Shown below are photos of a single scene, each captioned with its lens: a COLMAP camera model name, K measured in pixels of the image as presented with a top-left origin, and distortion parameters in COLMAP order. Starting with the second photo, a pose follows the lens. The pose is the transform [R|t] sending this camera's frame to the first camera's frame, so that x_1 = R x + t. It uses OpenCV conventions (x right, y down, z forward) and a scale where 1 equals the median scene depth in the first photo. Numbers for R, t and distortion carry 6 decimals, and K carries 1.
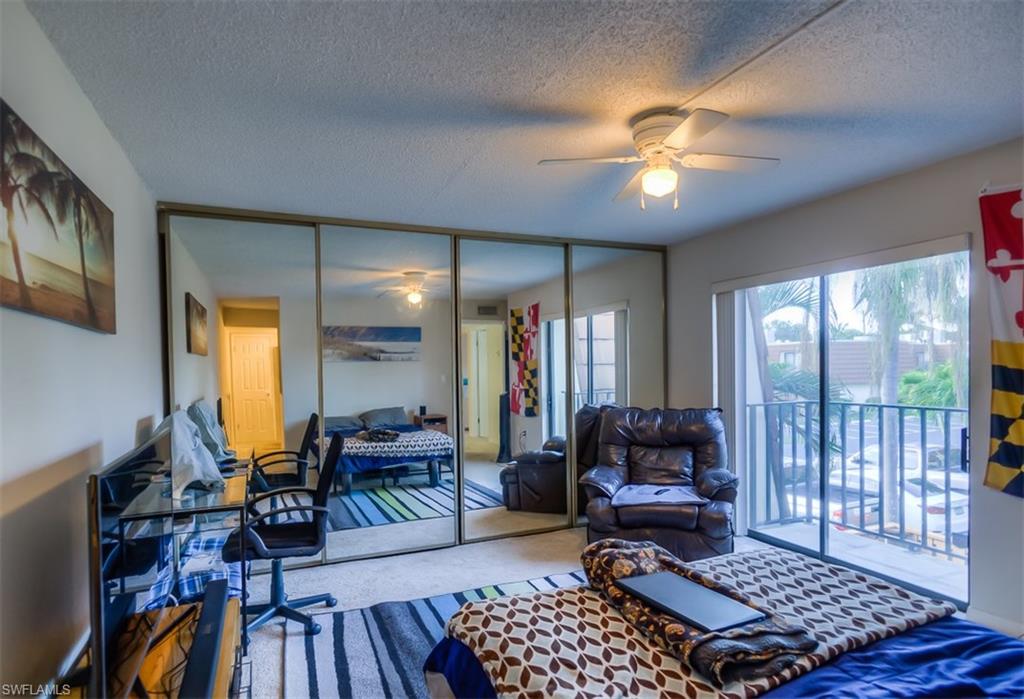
lens RADIAL K [[573.1, 0, 515.7], [0, 573.1, 398.2], [0, 0, 1]] dist [0.039241, -0.000077]
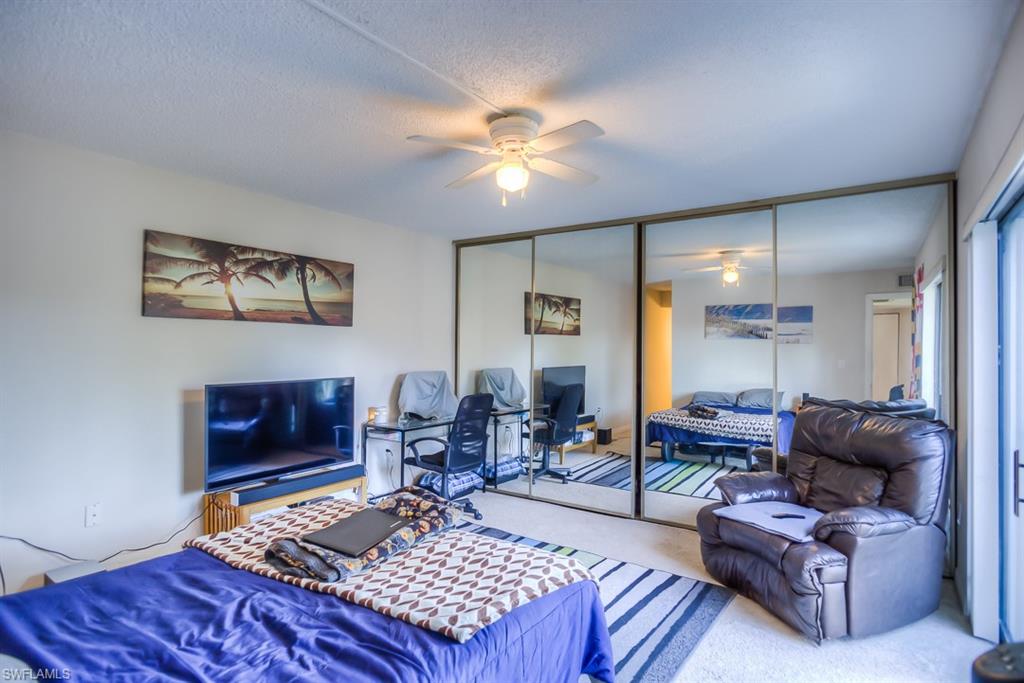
lens RADIAL K [[565.1, 0, 508.0], [0, 565.1, 337.0], [0, 0, 1]] dist [-0.034953, 0.001224]
pose [[0.506940, 0.013420, -0.861877, 0.634775], [-0.066474, 0.997510, -0.023567, -0.030015], [0.859414, 0.069240, 0.506570, 0.259439]]
